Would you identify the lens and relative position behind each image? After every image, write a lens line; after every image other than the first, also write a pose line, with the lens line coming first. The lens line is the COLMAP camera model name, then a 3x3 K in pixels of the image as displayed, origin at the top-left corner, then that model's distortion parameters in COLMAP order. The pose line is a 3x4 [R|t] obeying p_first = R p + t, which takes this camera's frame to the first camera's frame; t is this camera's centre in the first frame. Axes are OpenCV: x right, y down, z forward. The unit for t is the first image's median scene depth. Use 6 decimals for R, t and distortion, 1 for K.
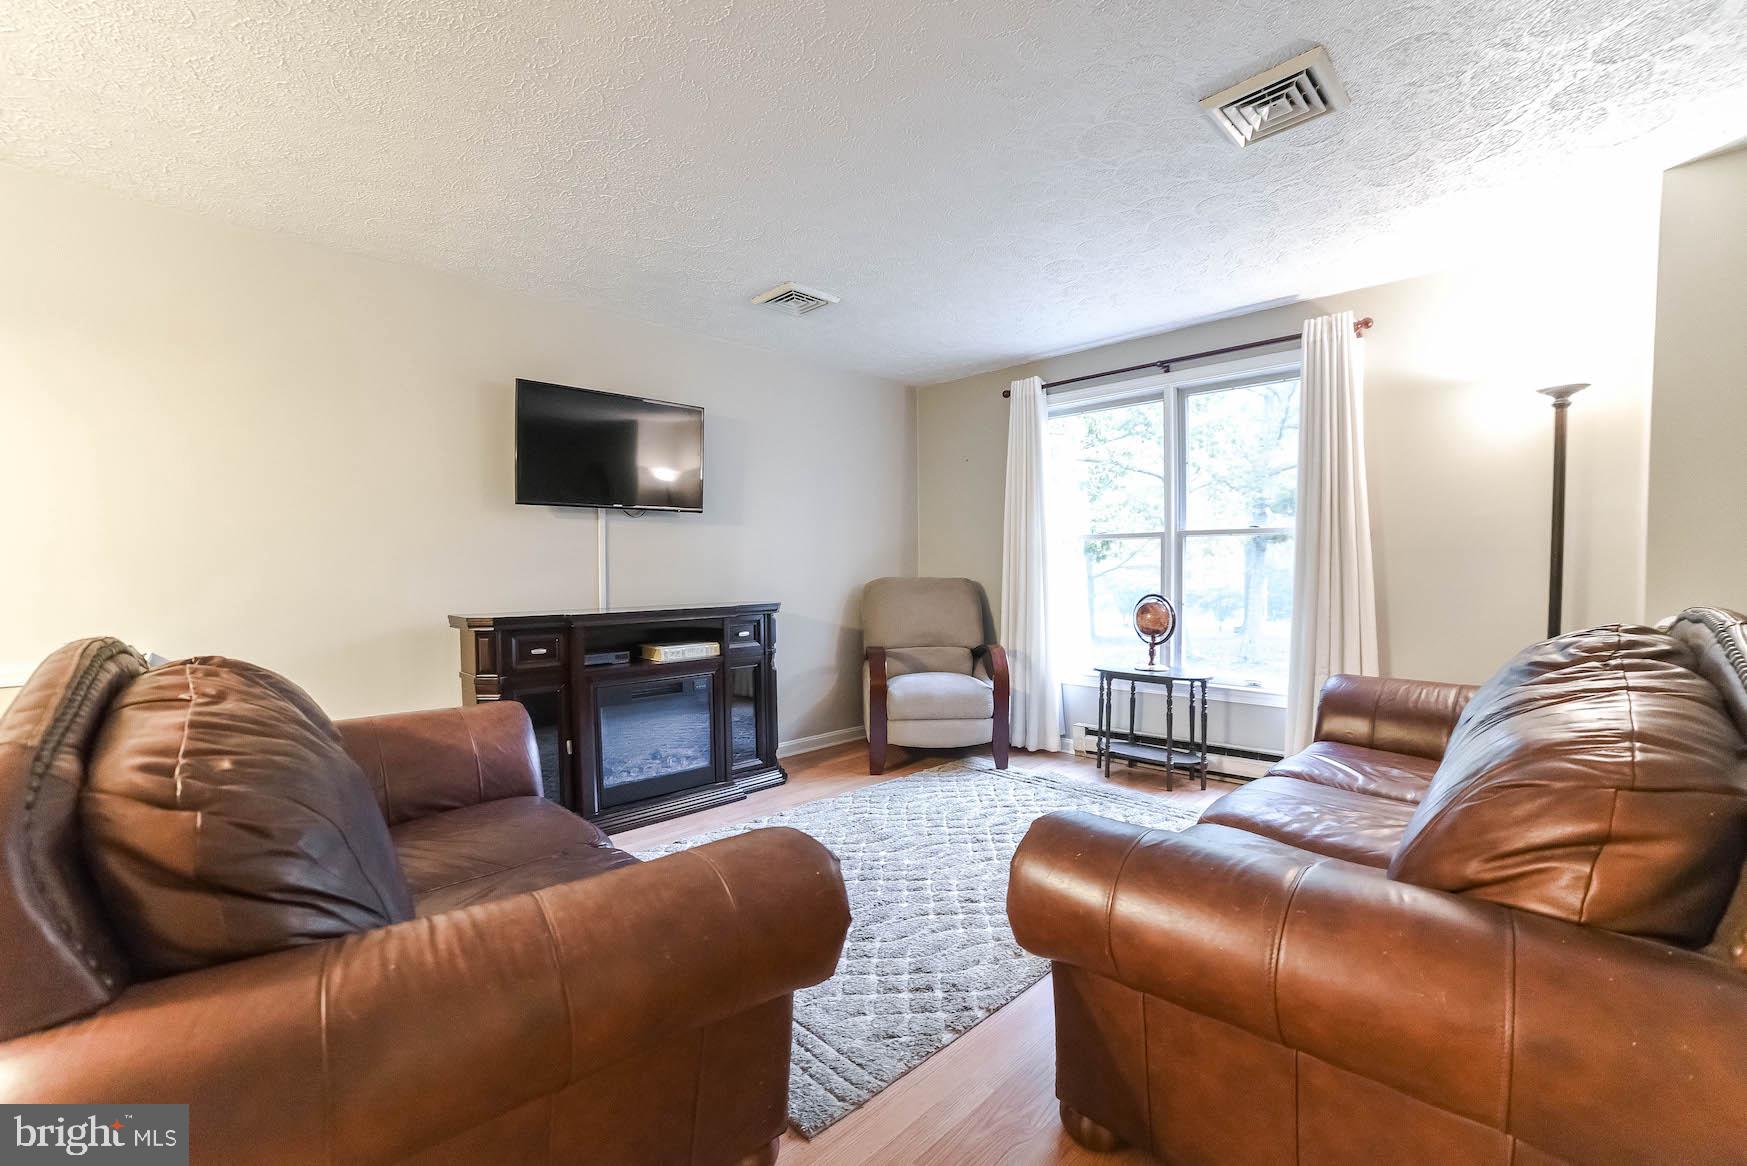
lens RADIAL K [[722.8, 0, 877.0], [0, 722.8, 594.0], [0, 0, 1]] dist [-0.097017, 0.031237]
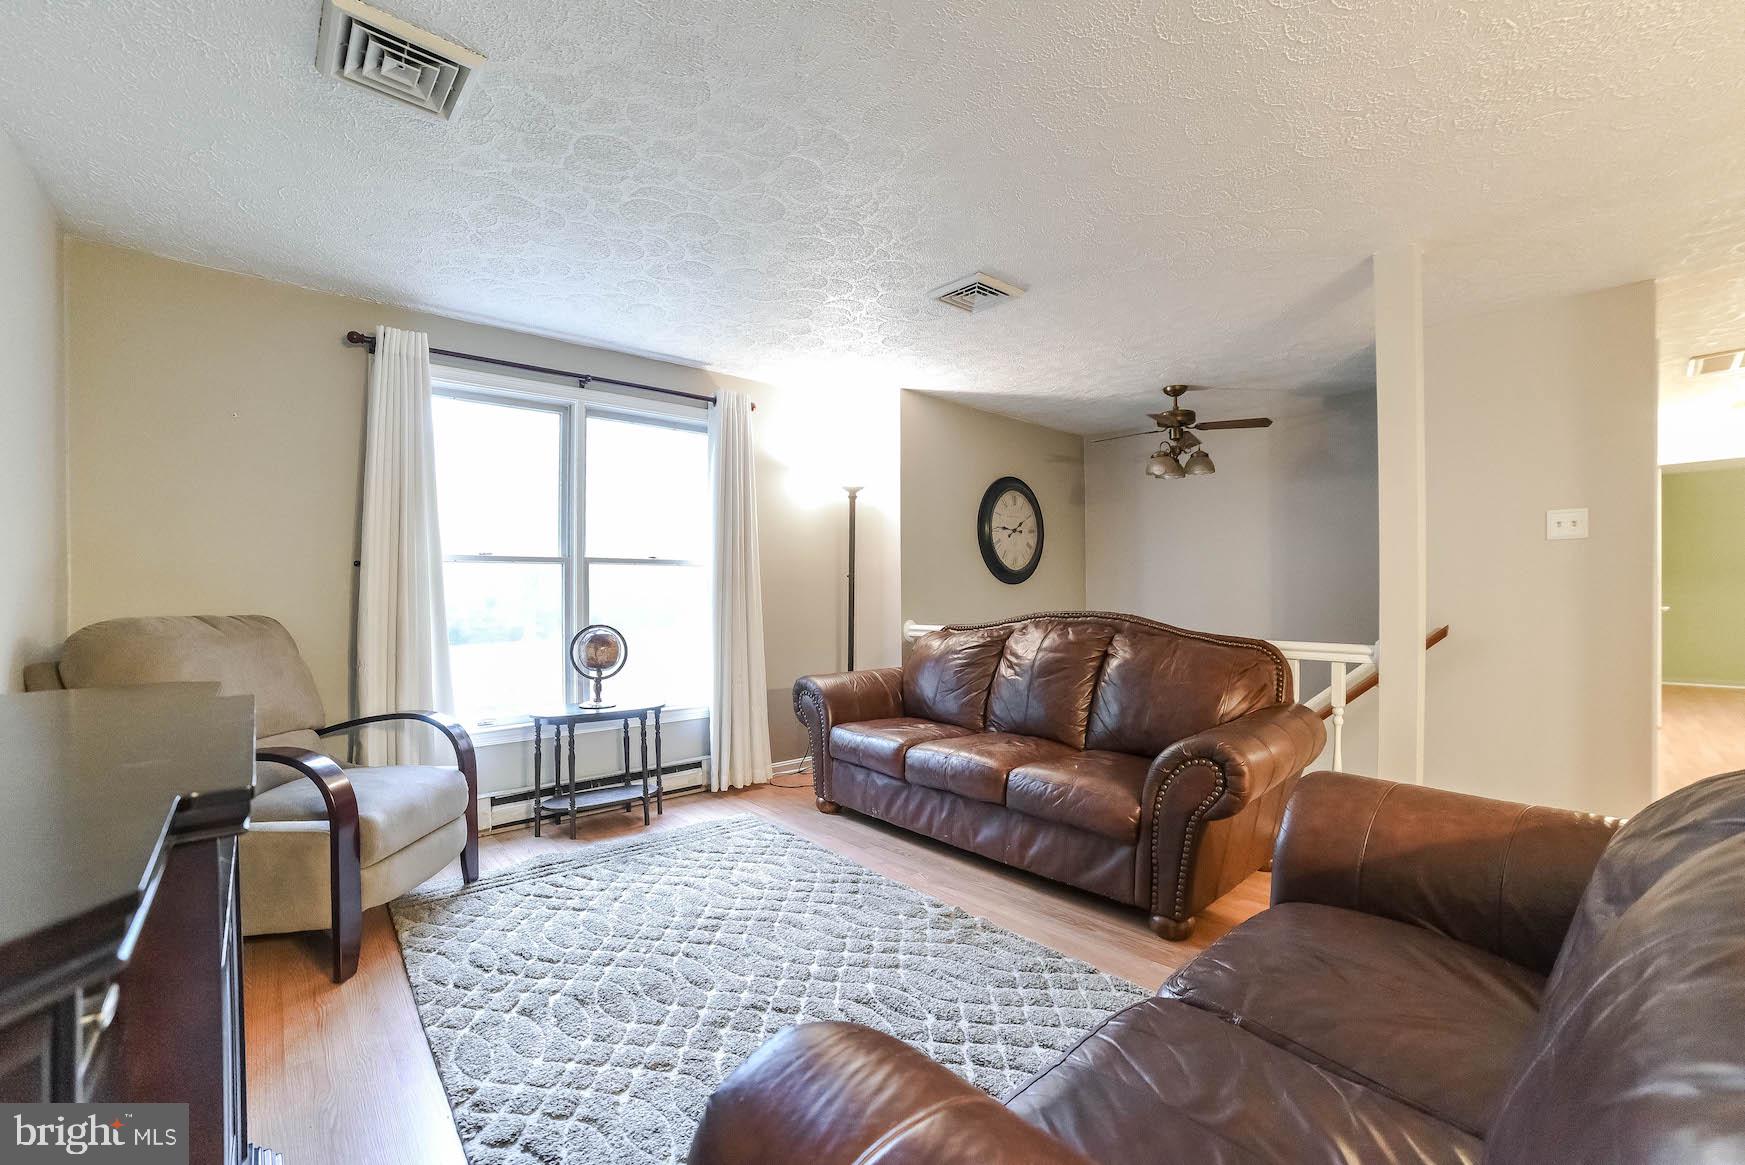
lens RADIAL K [[722.0, 0, 876.0], [0, 722.0, 593.4], [0, 0, 1]] dist [-0.097017, 0.031237]
pose [[0.048648, 0.002124, 0.998814, -0.514864], [0.040911, 0.999154, -0.004117, -0.021692], [-0.997978, 0.041063, 0.048520, 0.586374]]
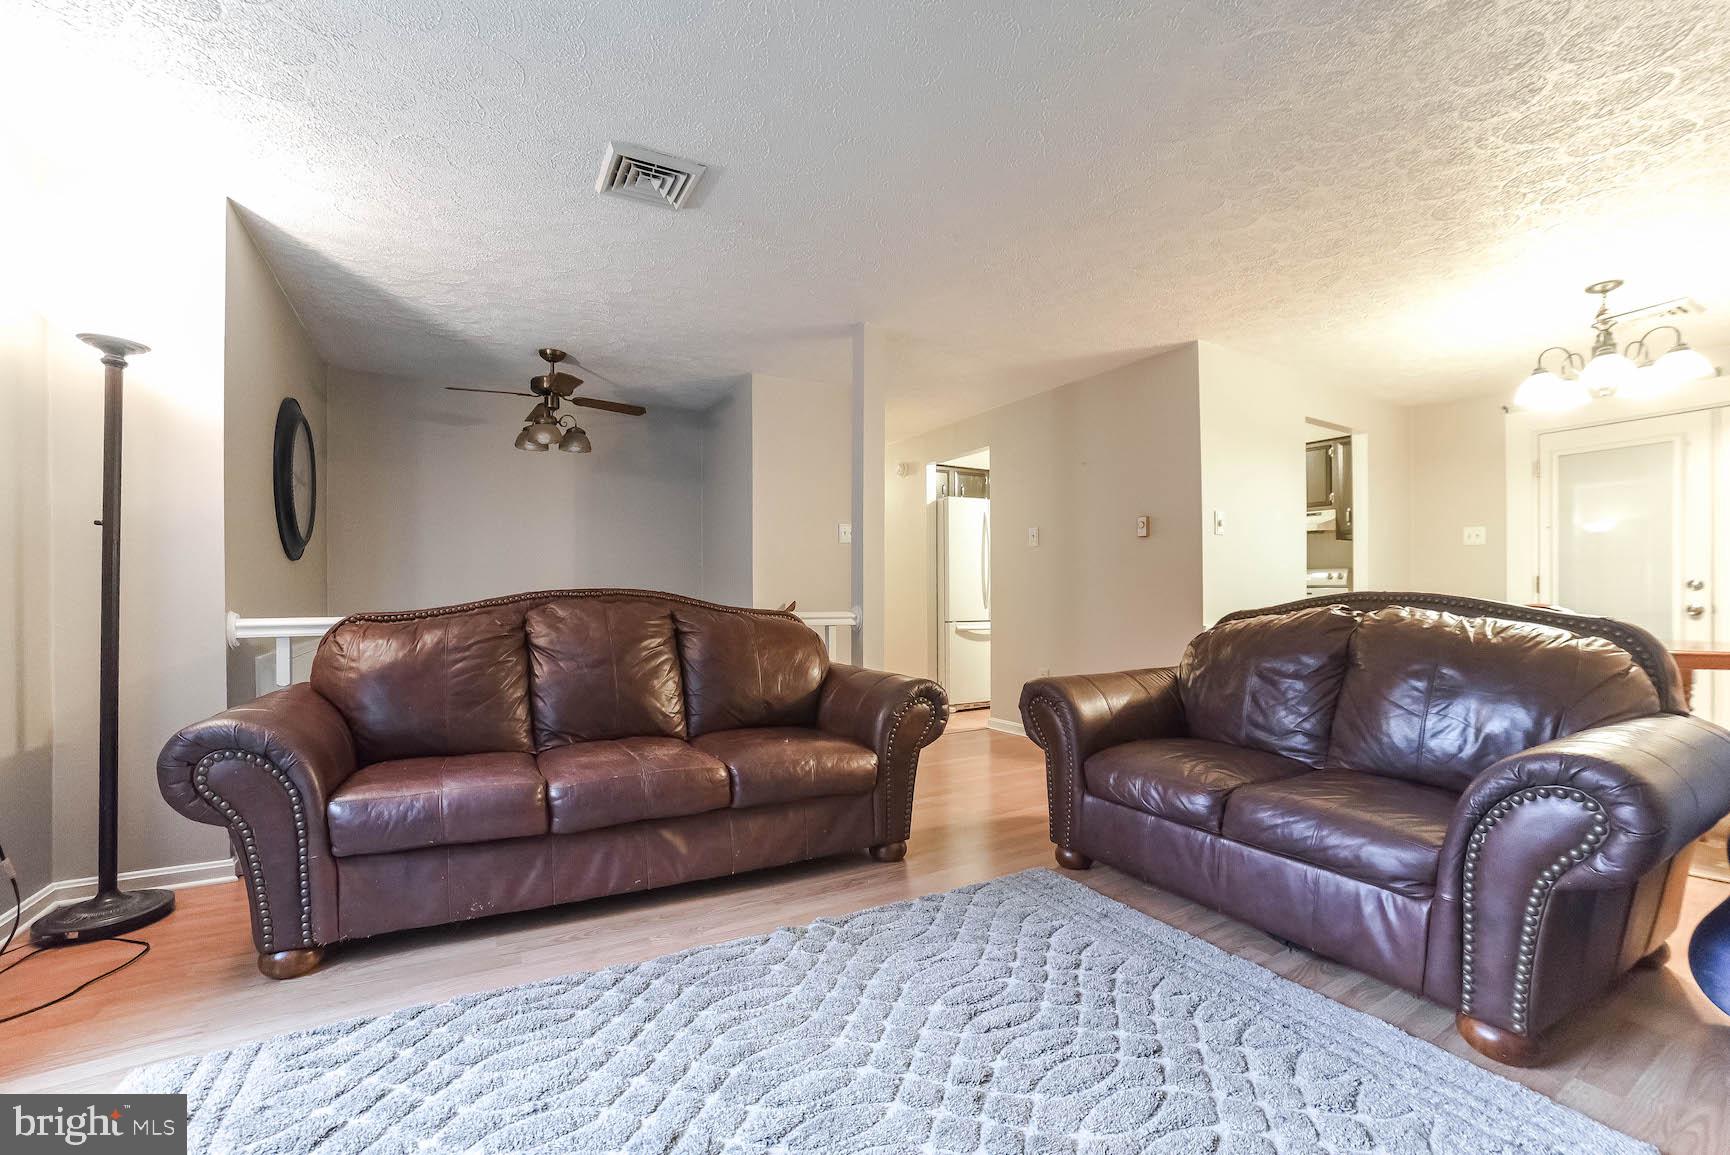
lens RADIAL K [[725.9, 0, 869.1], [0, 725.9, 599.6], [0, 0, 1]] dist [-0.021083, 0.000629]
pose [[-0.959427, 0.008383, 0.281831, -0.073331], [0.019708, 0.999107, 0.037371, -0.002798], [-0.281266, 0.041409, -0.958736, 1.067404]]
